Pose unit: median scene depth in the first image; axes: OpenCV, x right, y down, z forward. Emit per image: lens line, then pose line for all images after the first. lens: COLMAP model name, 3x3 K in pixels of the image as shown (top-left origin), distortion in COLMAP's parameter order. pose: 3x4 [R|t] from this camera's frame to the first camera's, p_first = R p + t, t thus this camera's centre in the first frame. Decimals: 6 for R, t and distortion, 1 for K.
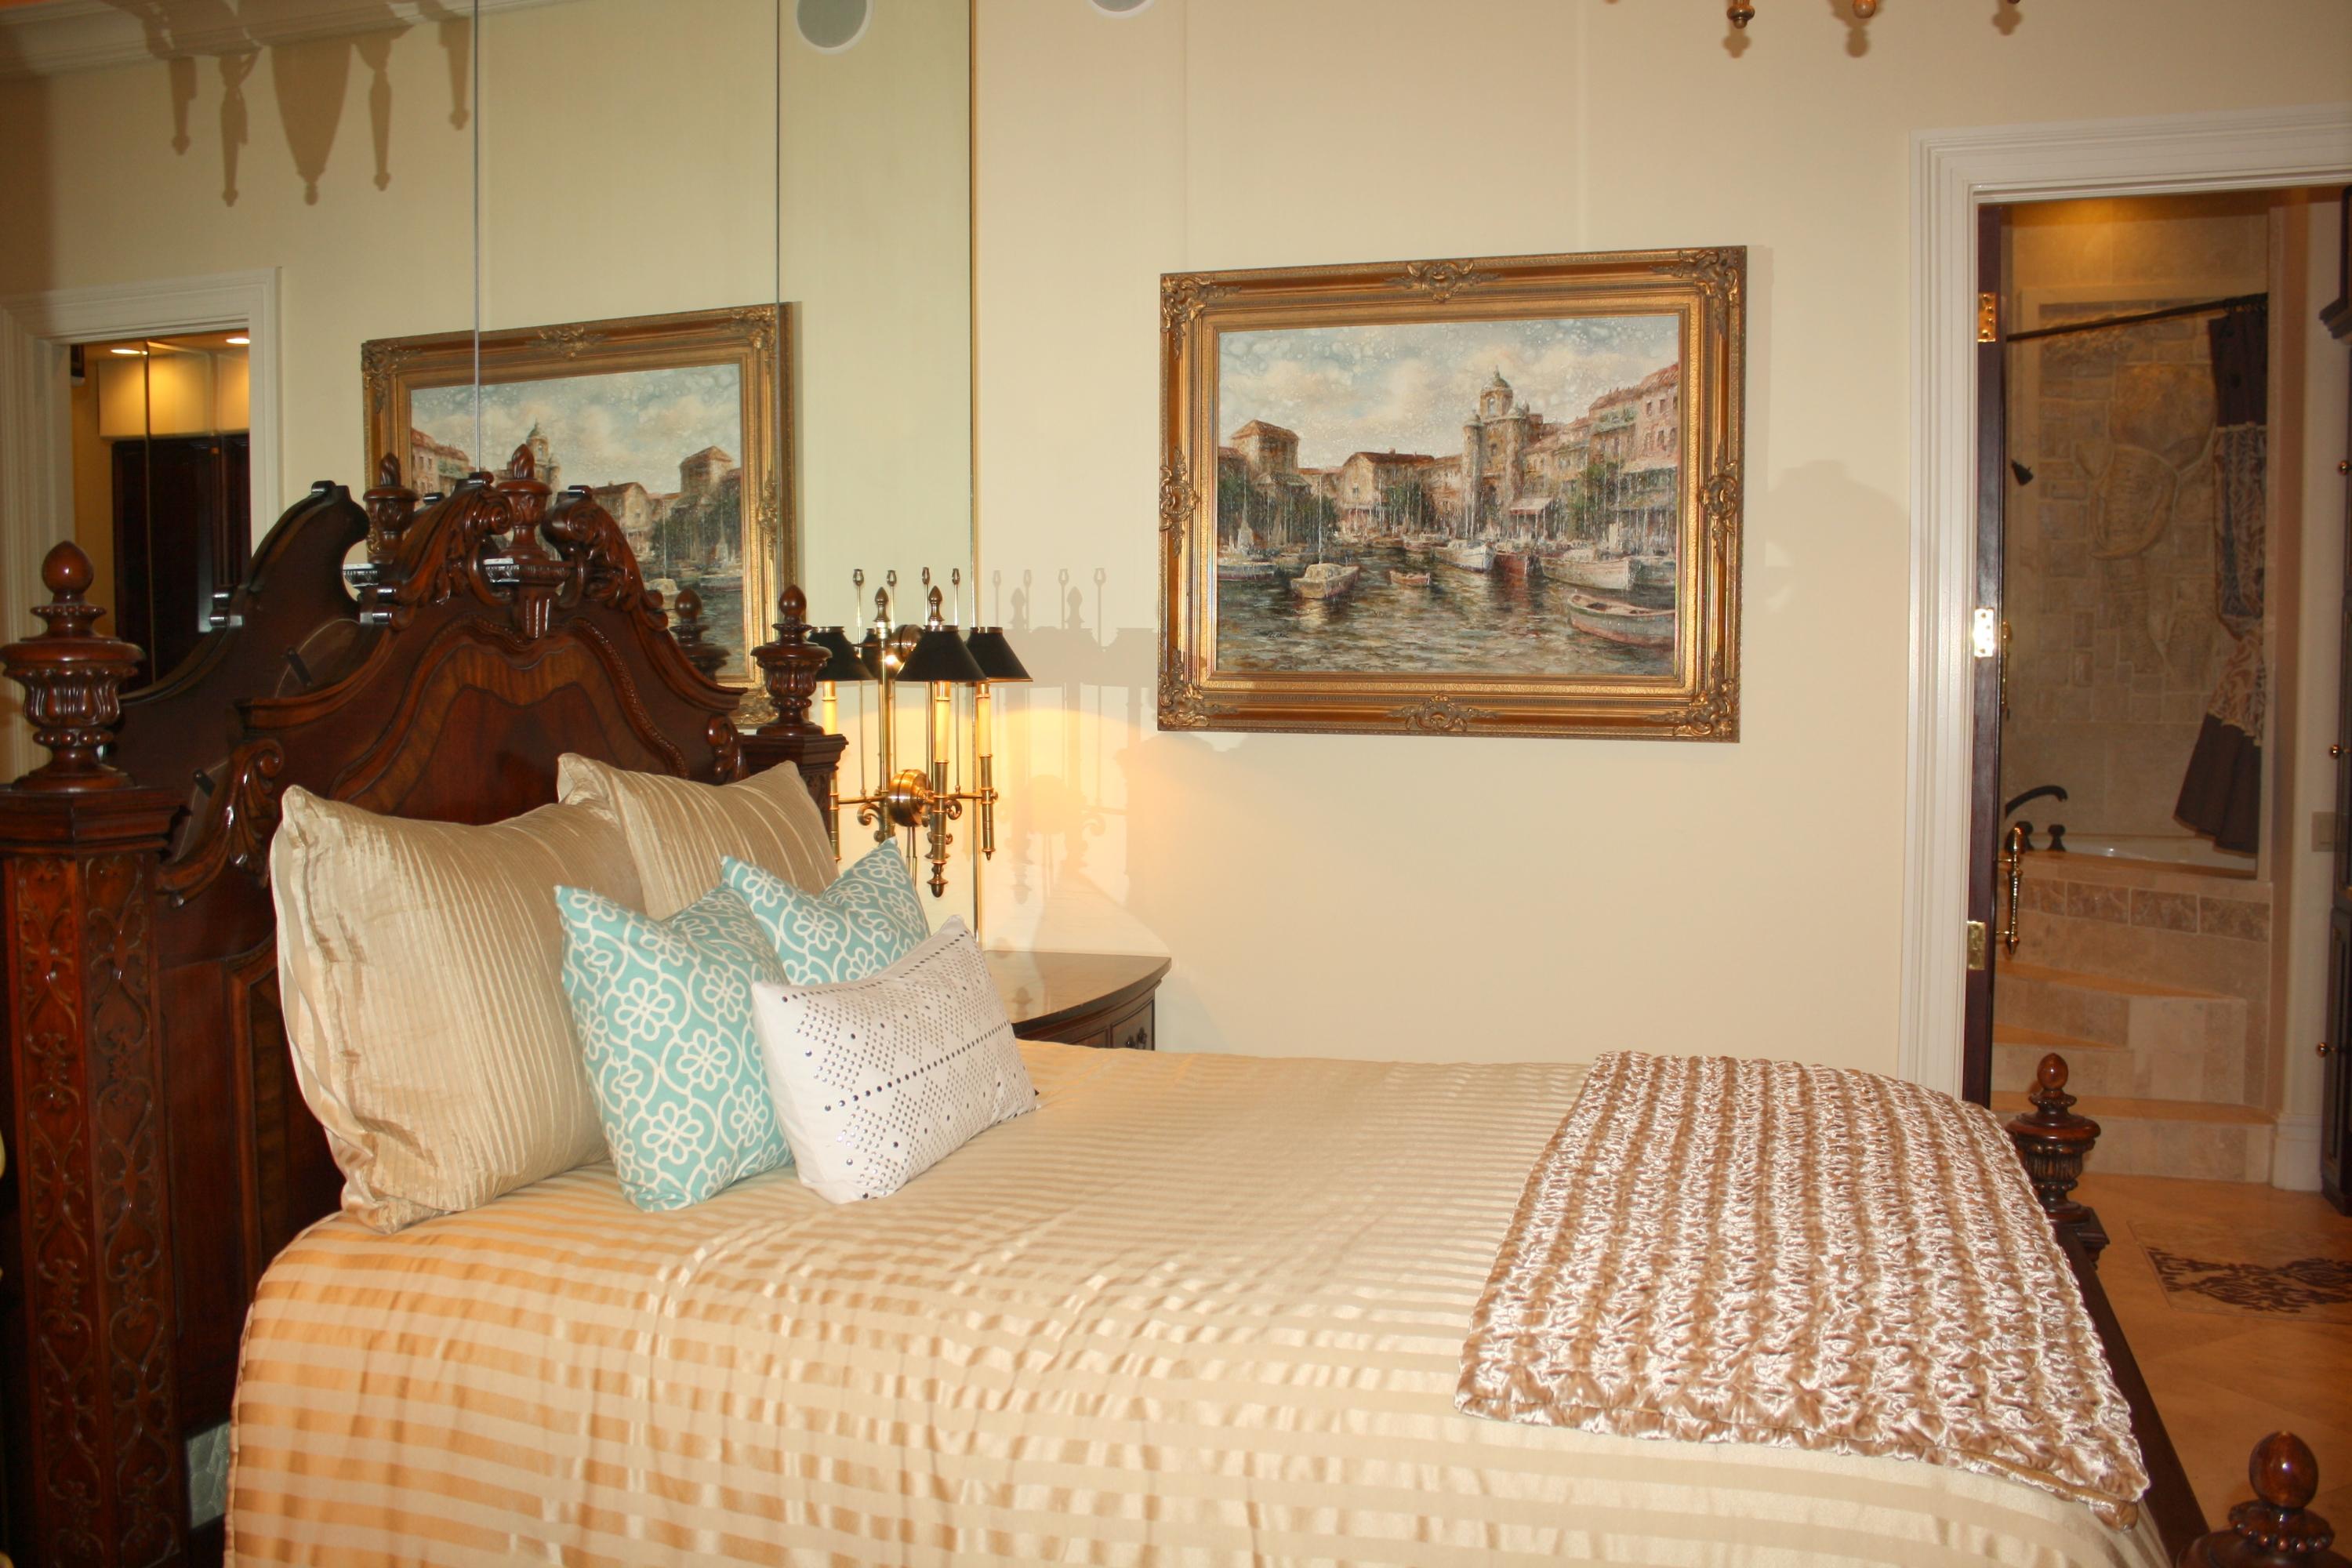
lens RADIAL K [[2083.7, 0, 1180.2], [0, 2083.7, 796.1], [0, 0, 1]] dist [-0.153965, 0.140630]
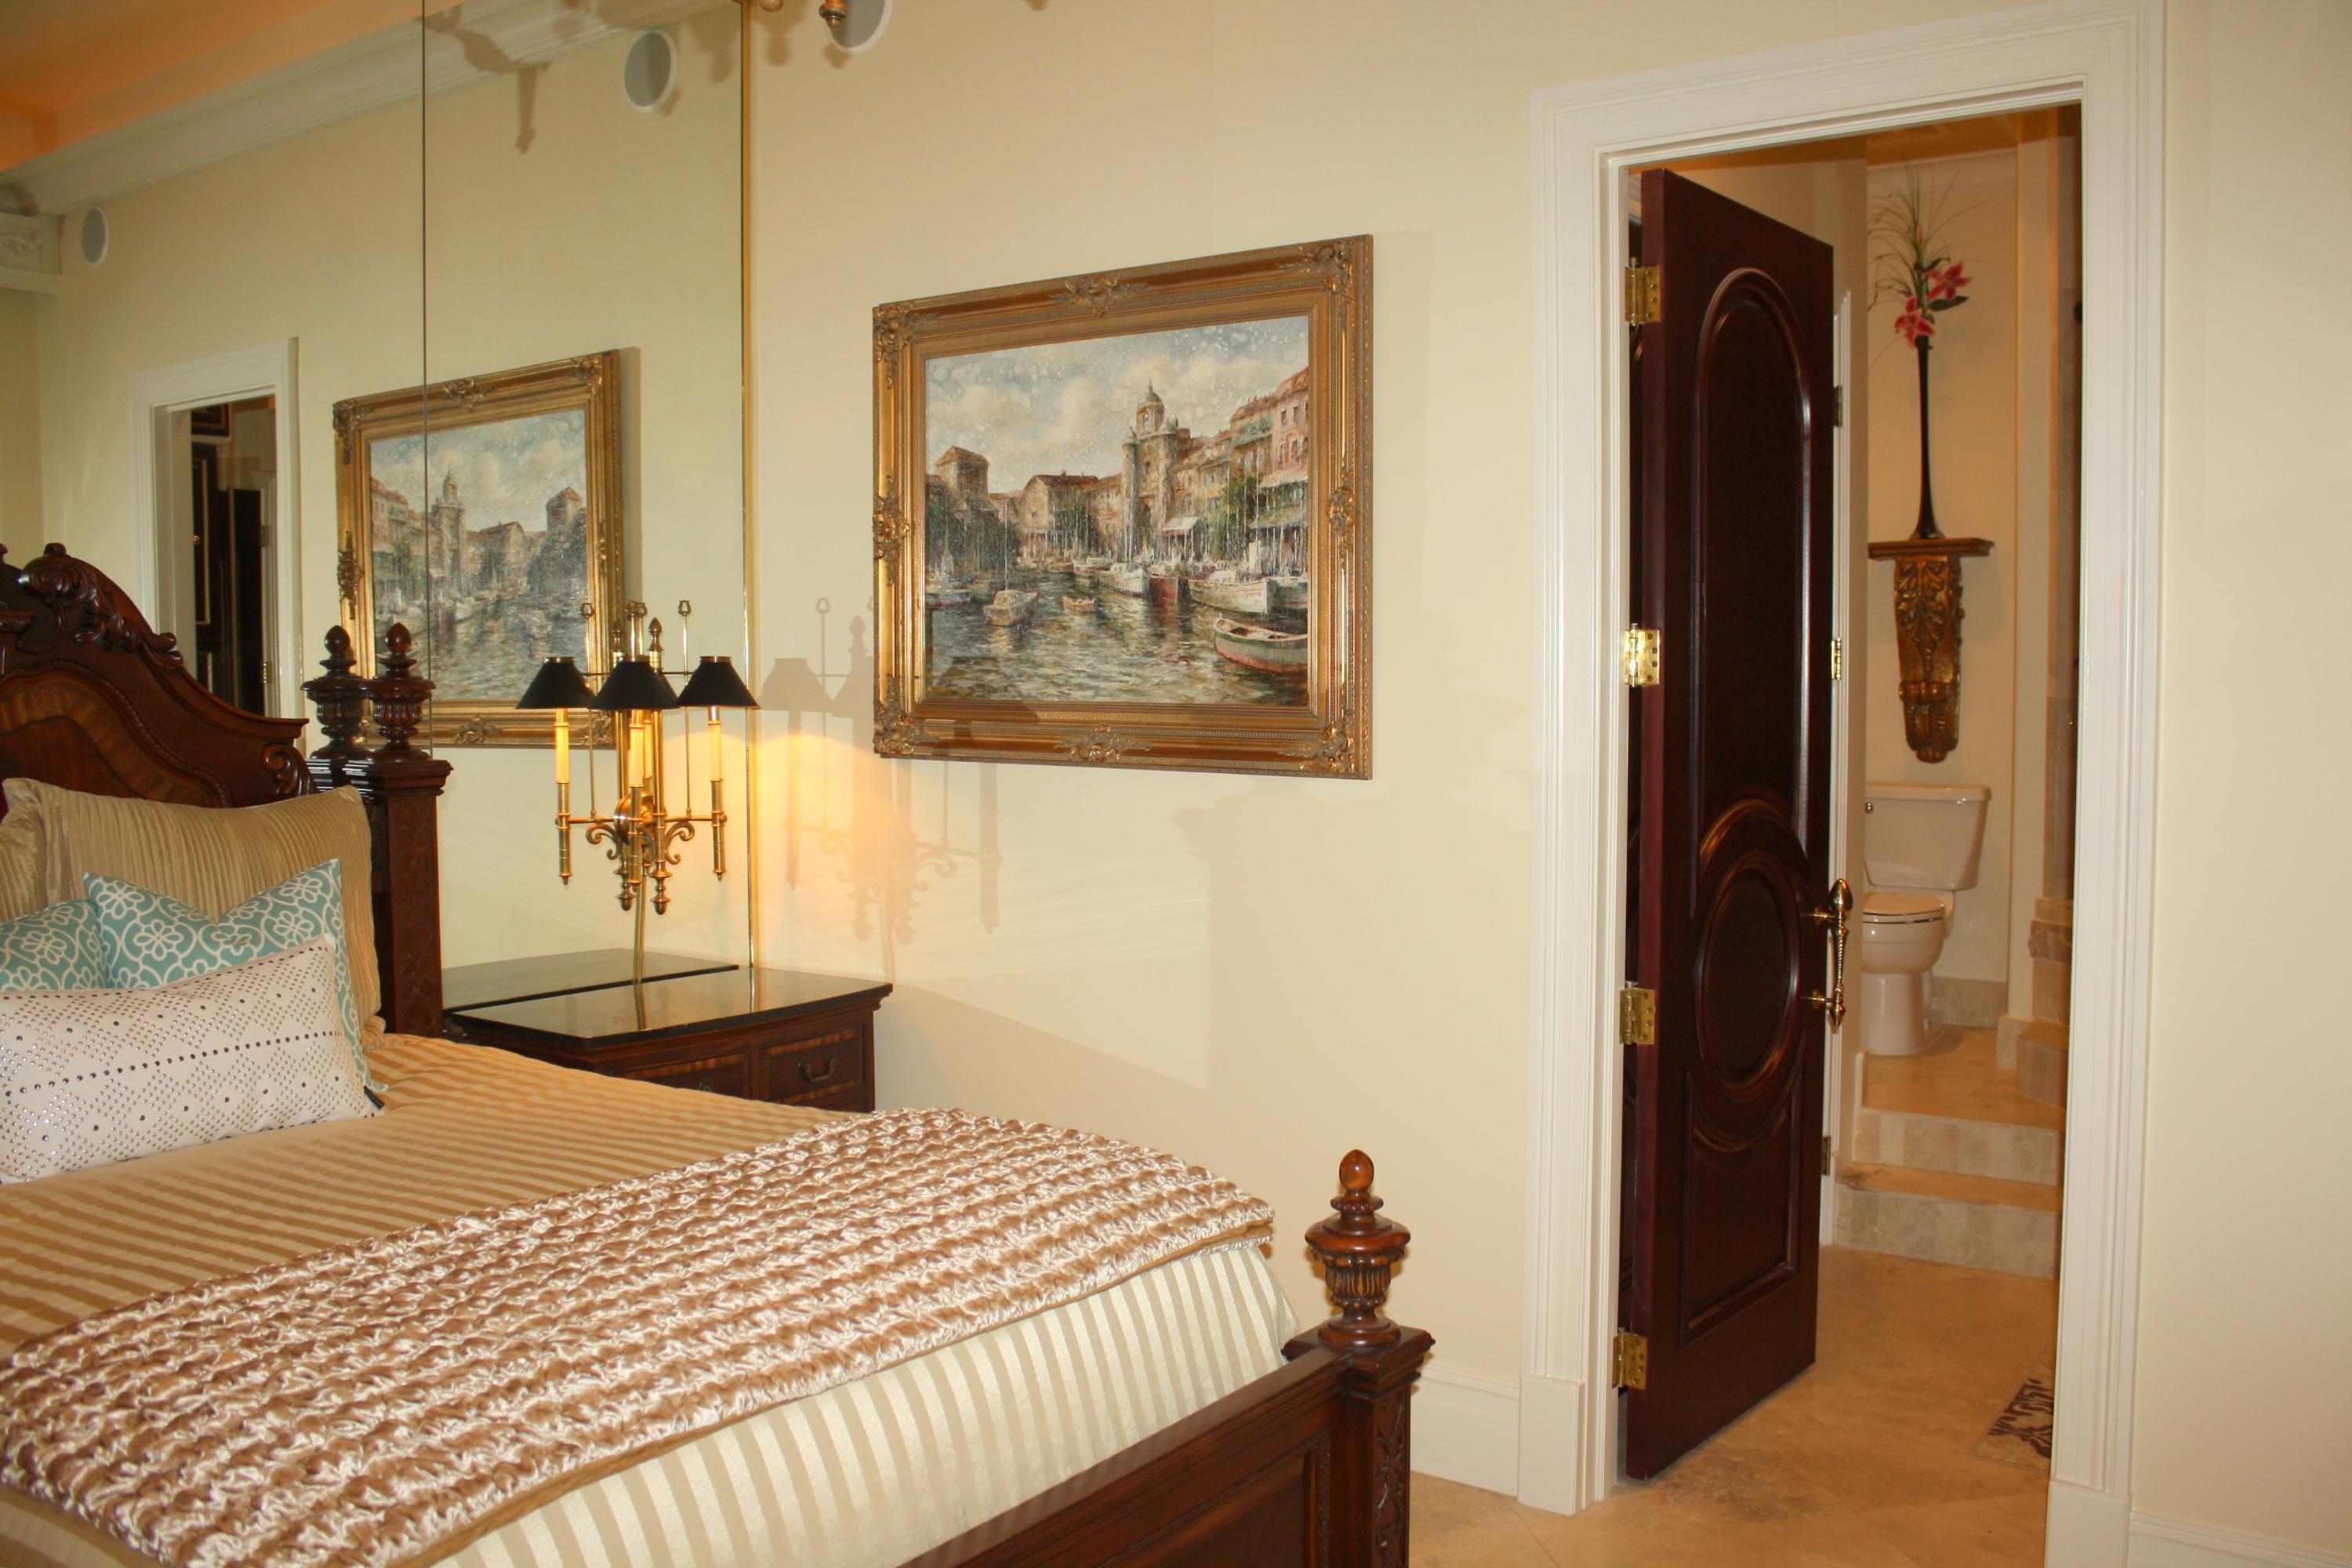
lens RADIAL K [[2083.7, 0, 1147.6], [0, 2083.7, 767.2], [0, 0, 1]] dist [-0.153965, 0.140630]
pose [[0.947492, 0.013575, -0.319490, 0.445845], [-0.019233, 0.999709, -0.014563, -0.015233], [0.319200, 0.019943, 0.947478, 0.093421]]
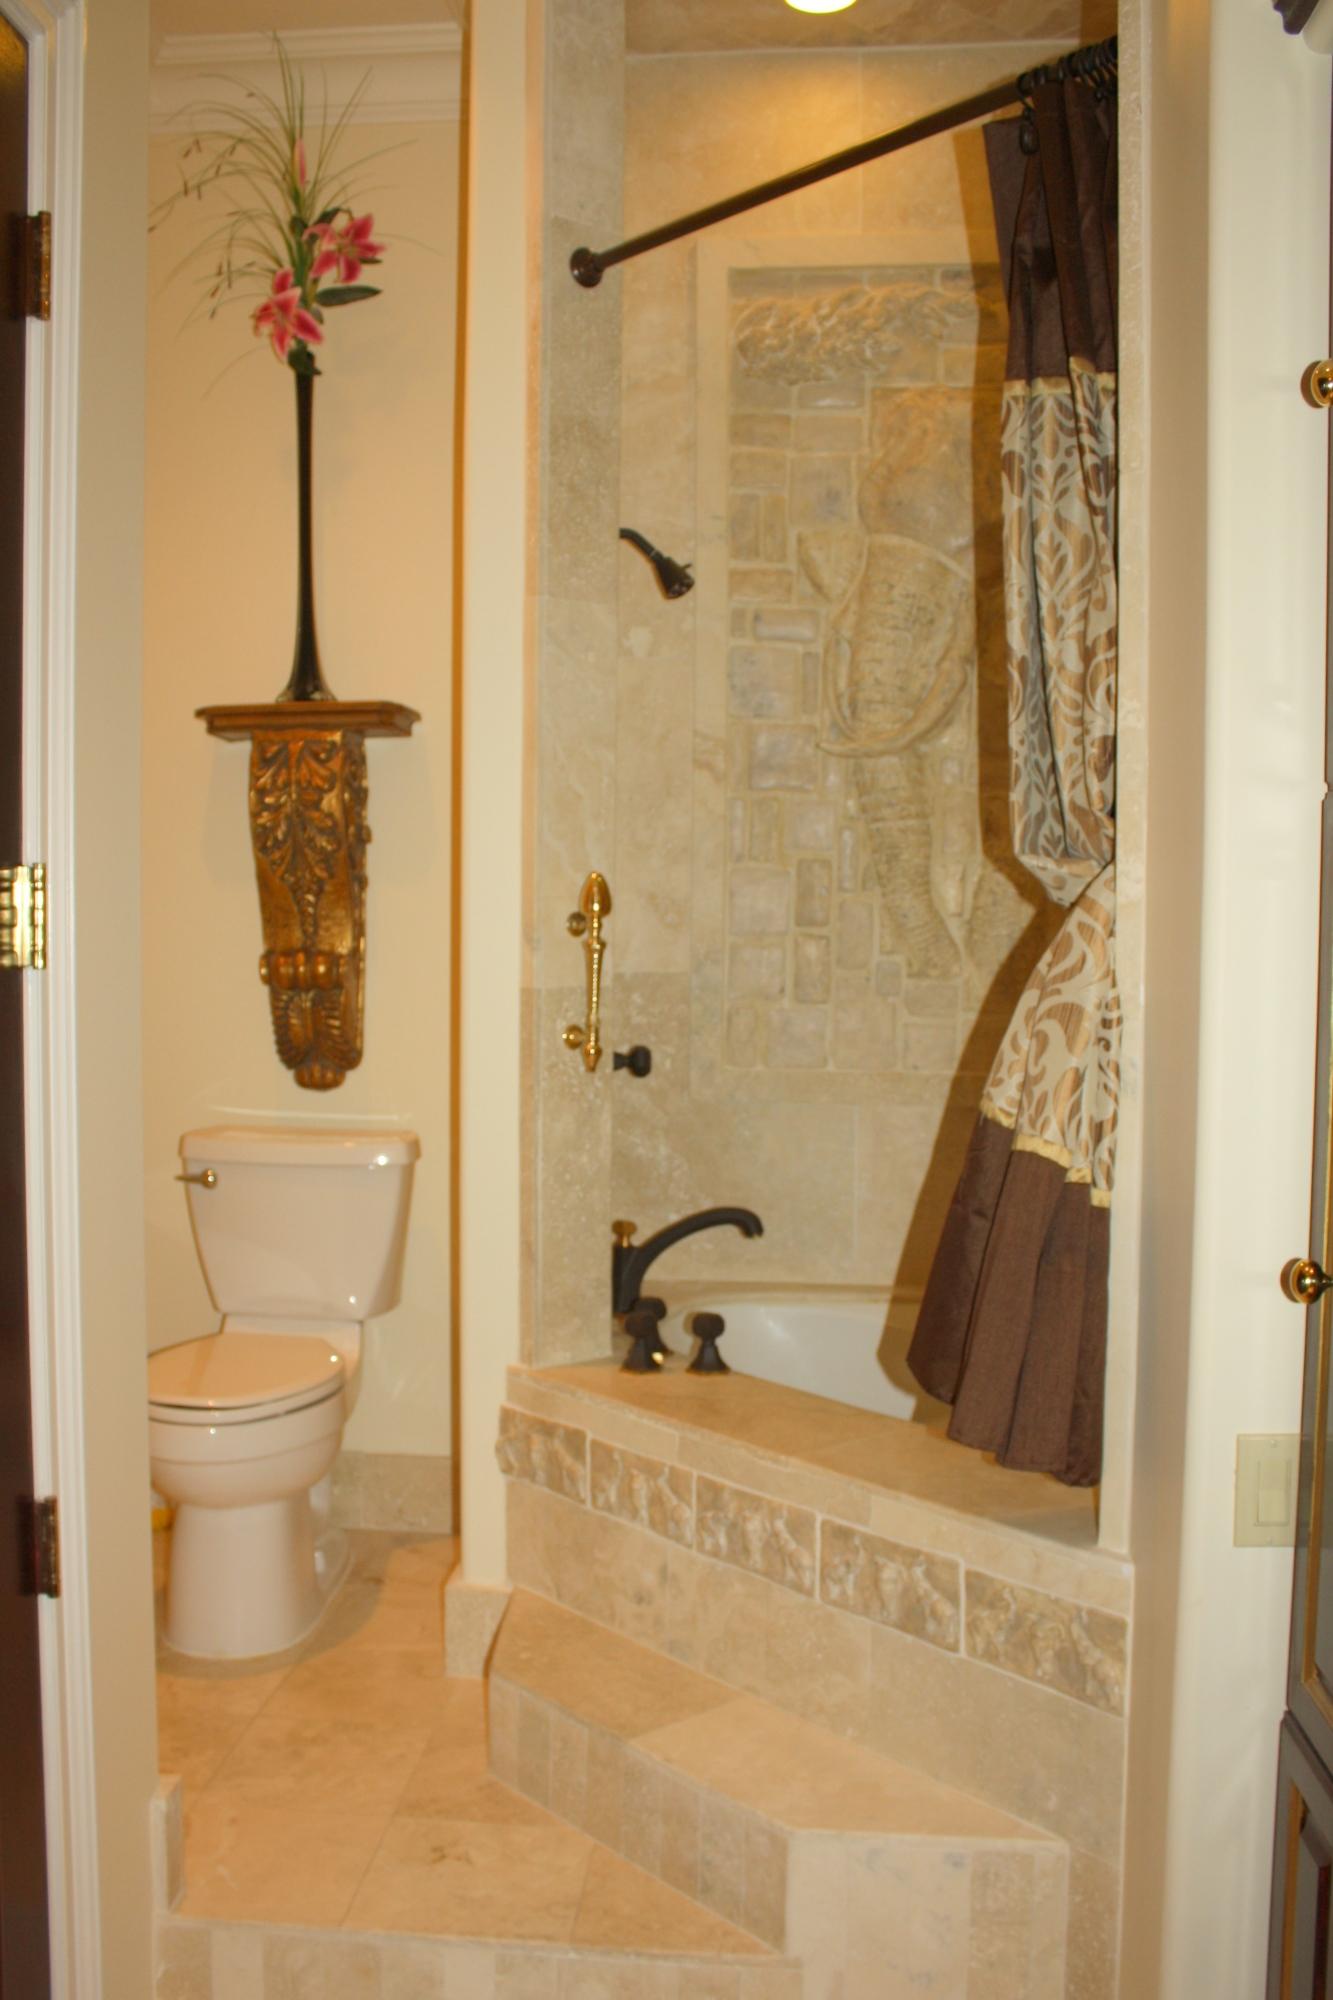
lens RADIAL K [[1771.9, 0, 704.4], [0, 1771.9, 1037.5], [0, 0, 1]] dist [-0.153965, 0.140630]
pose [[0.973766, -0.004522, 0.227508, 0.498967], [0.003729, 0.999985, 0.003918, -0.074153], [-0.227523, -0.002967, 0.973768, 0.897368]]
